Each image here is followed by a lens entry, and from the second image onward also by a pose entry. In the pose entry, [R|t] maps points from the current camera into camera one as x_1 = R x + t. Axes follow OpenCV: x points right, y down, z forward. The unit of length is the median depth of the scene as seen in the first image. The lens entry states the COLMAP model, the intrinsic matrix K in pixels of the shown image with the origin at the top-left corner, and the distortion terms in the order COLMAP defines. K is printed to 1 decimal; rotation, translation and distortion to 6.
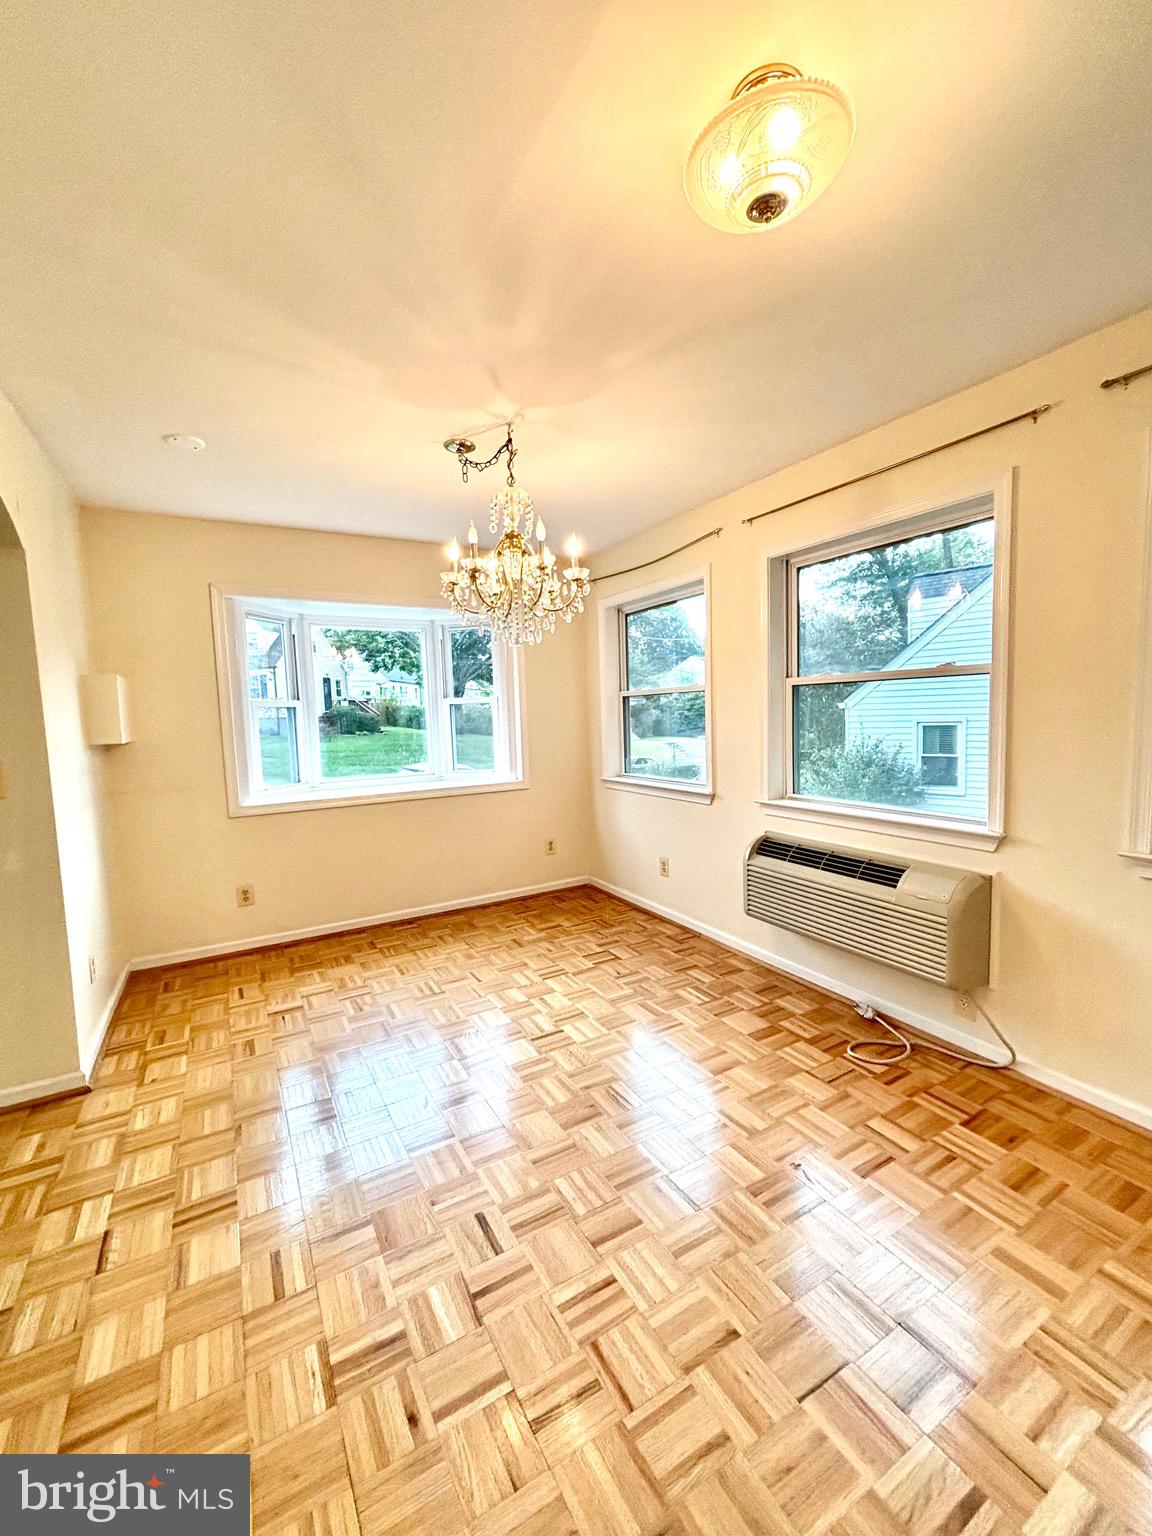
lens RADIAL K [[628.1, 0, 577.0], [0, 628.1, 769.1], [0, 0, 1]] dist [-0.007420, 0.000961]
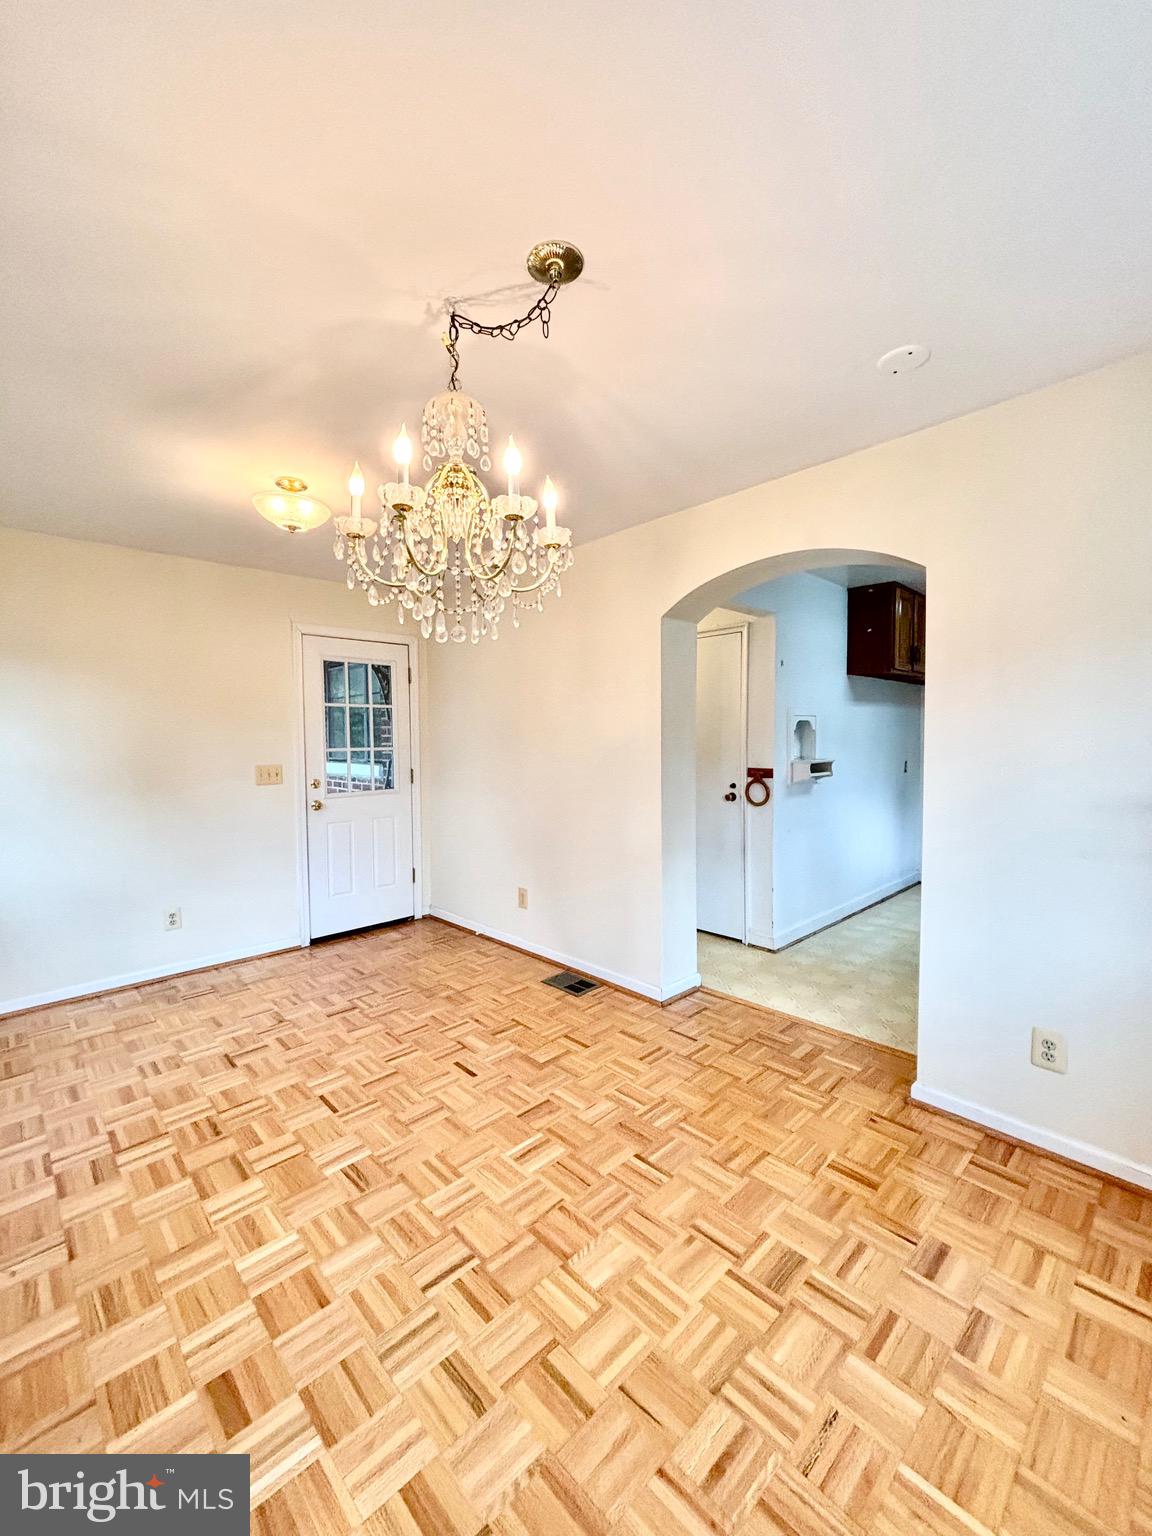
lens RADIAL K [[628.1, 0, 579.1], [0, 628.1, 767.4], [0, 0, 1]] dist [-0.007420, 0.000961]
pose [[-0.969604, 0.049098, -0.239701, -0.084457], [0.015781, 0.990169, 0.138983, -0.255563], [0.244169, 0.130976, -0.960847, 2.715451]]
